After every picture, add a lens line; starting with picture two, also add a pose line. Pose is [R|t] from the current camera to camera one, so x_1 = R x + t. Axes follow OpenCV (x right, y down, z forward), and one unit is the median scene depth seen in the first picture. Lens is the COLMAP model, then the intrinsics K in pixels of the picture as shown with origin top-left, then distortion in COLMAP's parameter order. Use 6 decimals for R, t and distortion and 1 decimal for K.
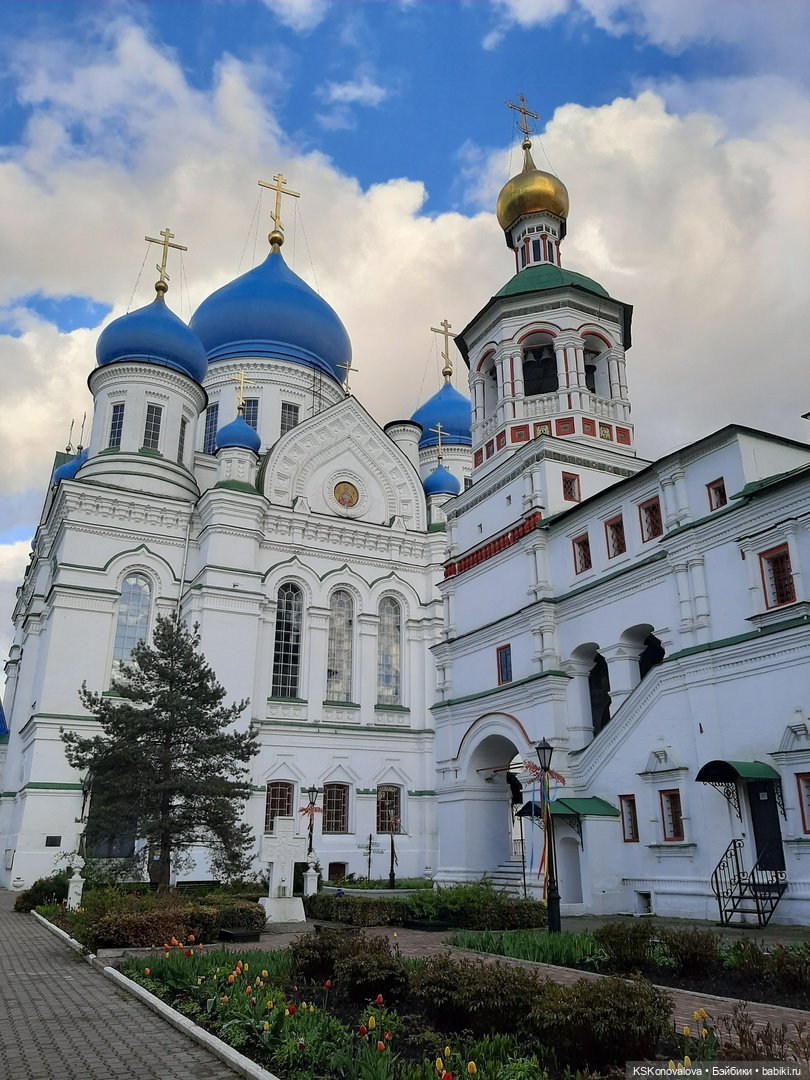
lens RADIAL K [[822.1, 0, 408.1], [0, 822.1, 549.3], [0, 0, 1]] dist [0.097652, -0.165598]
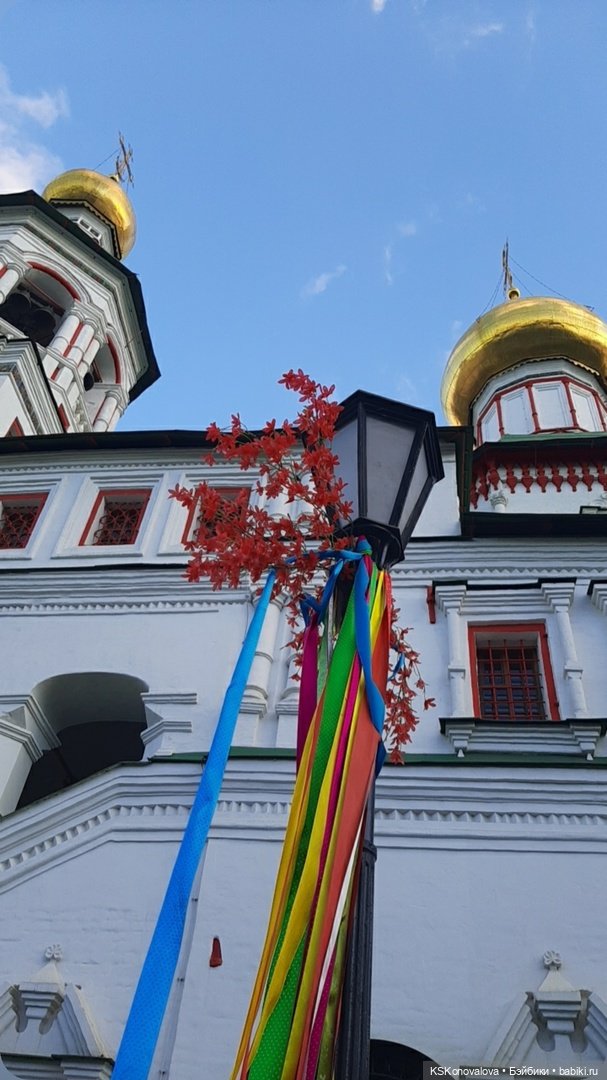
lens RADIAL K [[835.8, 0, 303.5], [0, 835.8, 540.0], [0, 0, 1]] dist [0.003486, 0.000789]
pose [[0.535740, 0.653759, 0.534399, 0.027584], [-0.368868, 0.750506, -0.548340, 0.103439], [-0.759552, 0.096645, 0.643227, 0.284458]]
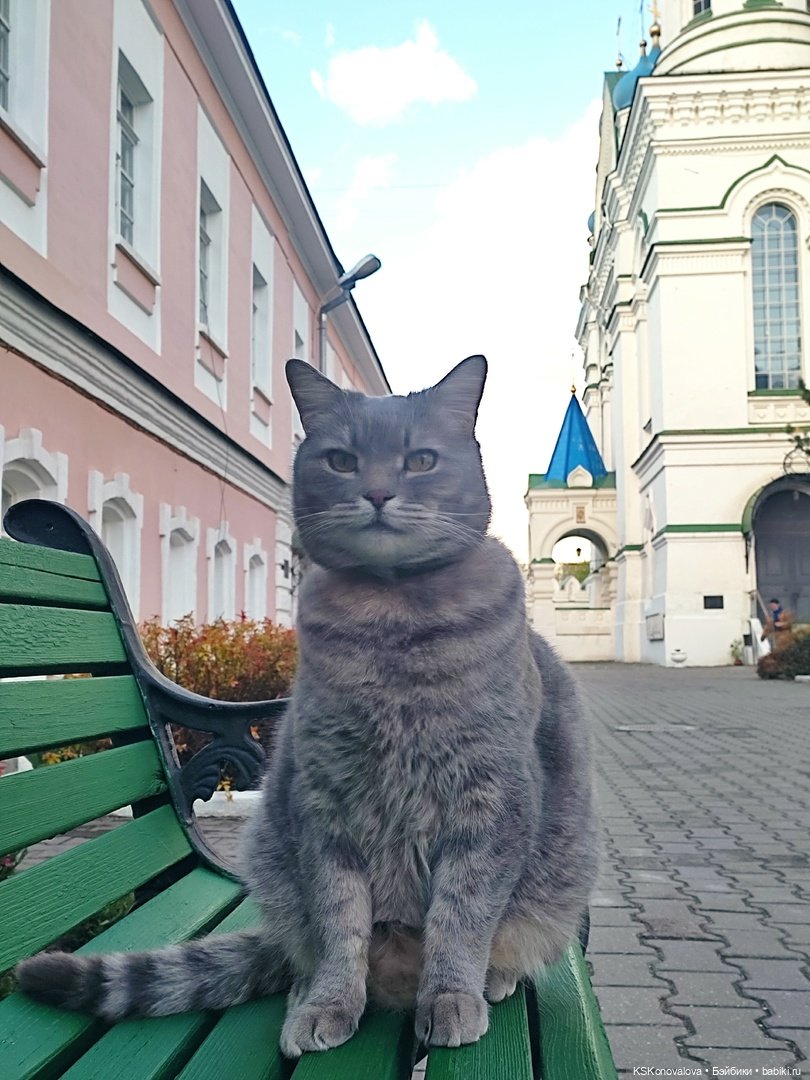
lens RADIAL K [[1087.7, 0, 393.1], [0, 1087.7, 559.4], [0, 0, 1]] dist [0.020915, 0.001963]
pose [[0.831675, -0.045710, -0.553379, -0.119300], [0.191999, 0.958804, 0.209358, 0.059507], [0.521012, -0.280366, 0.806189, 0.104725]]
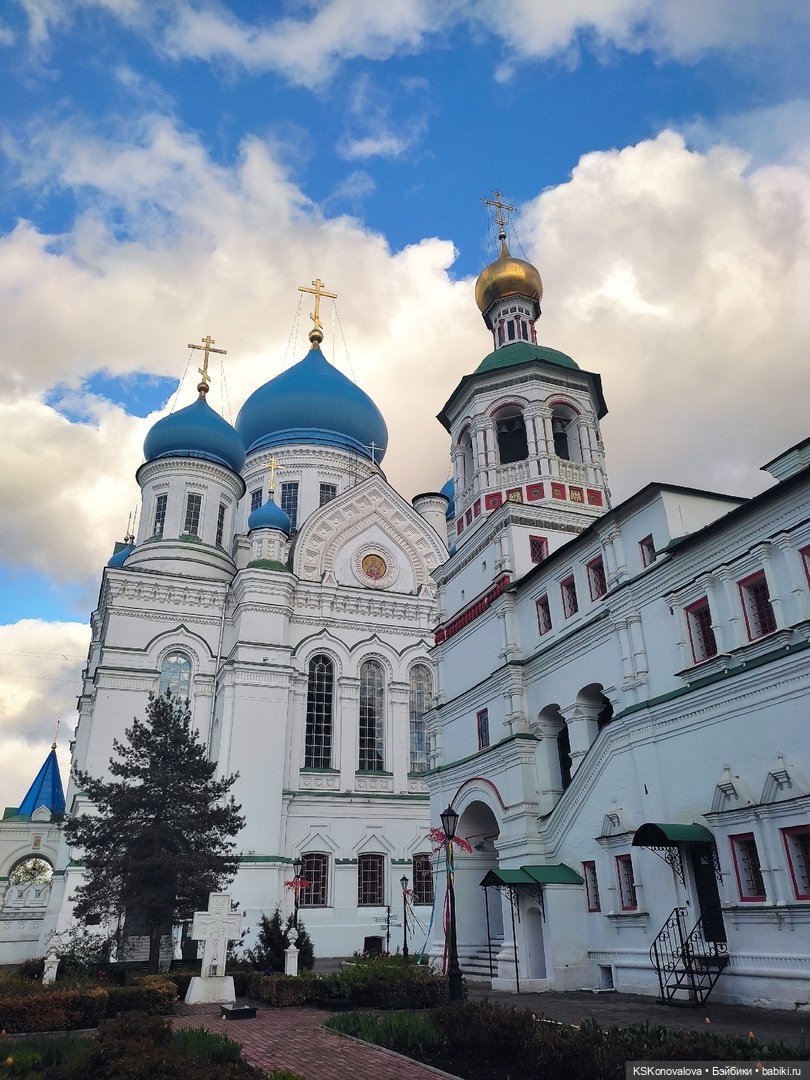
lens RADIAL K [[793.5, 0, 412.9], [0, 793.5, 537.8], [0, 0, 1]] dist [0.049326, -0.005985]
pose [[0.994889, -0.056705, -0.083551, 0.067938], [0.048180, 0.993745, -0.100746, 0.000757], [0.088741, 0.096206, 0.991398, 0.002659]]
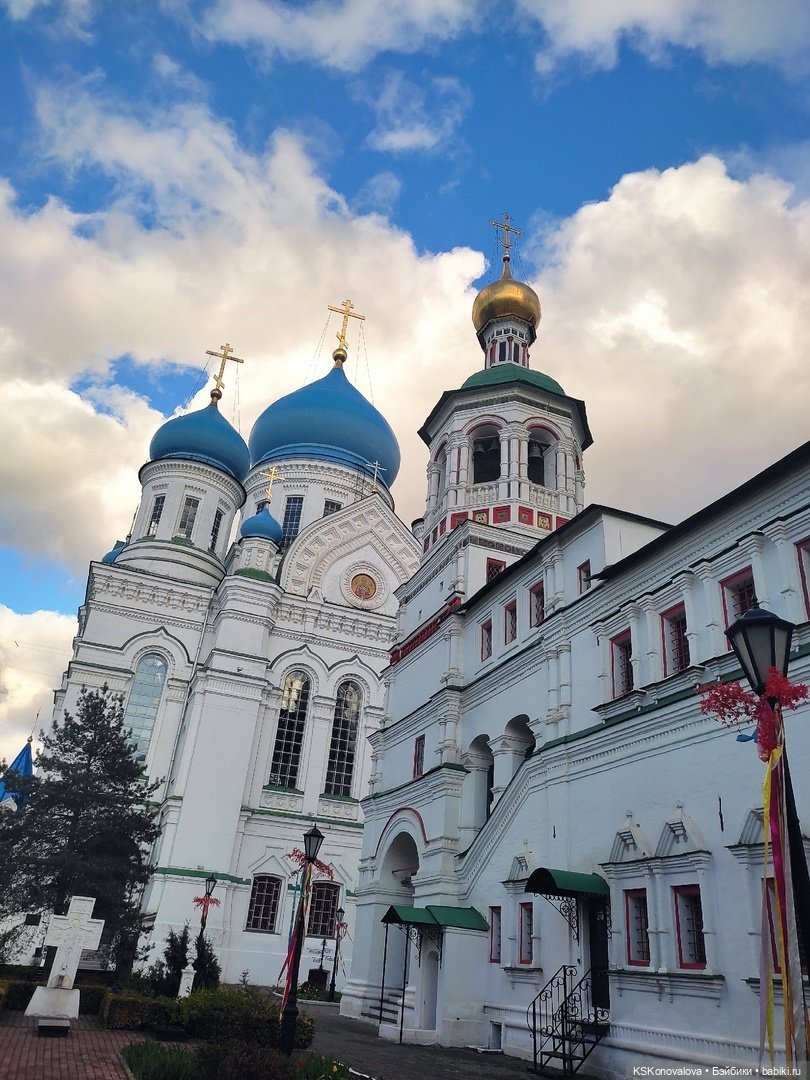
lens RADIAL K [[795.1, 0, 409.0], [0, 795.1, 533.9], [0, 0, 1]] dist [0.041439, -0.001705]
pose [[0.991865, 0.027051, -0.124388, 0.115113], [-0.045139, 0.988405, -0.144979, 0.010679], [0.119024, 0.149415, 0.981585, 0.028525]]
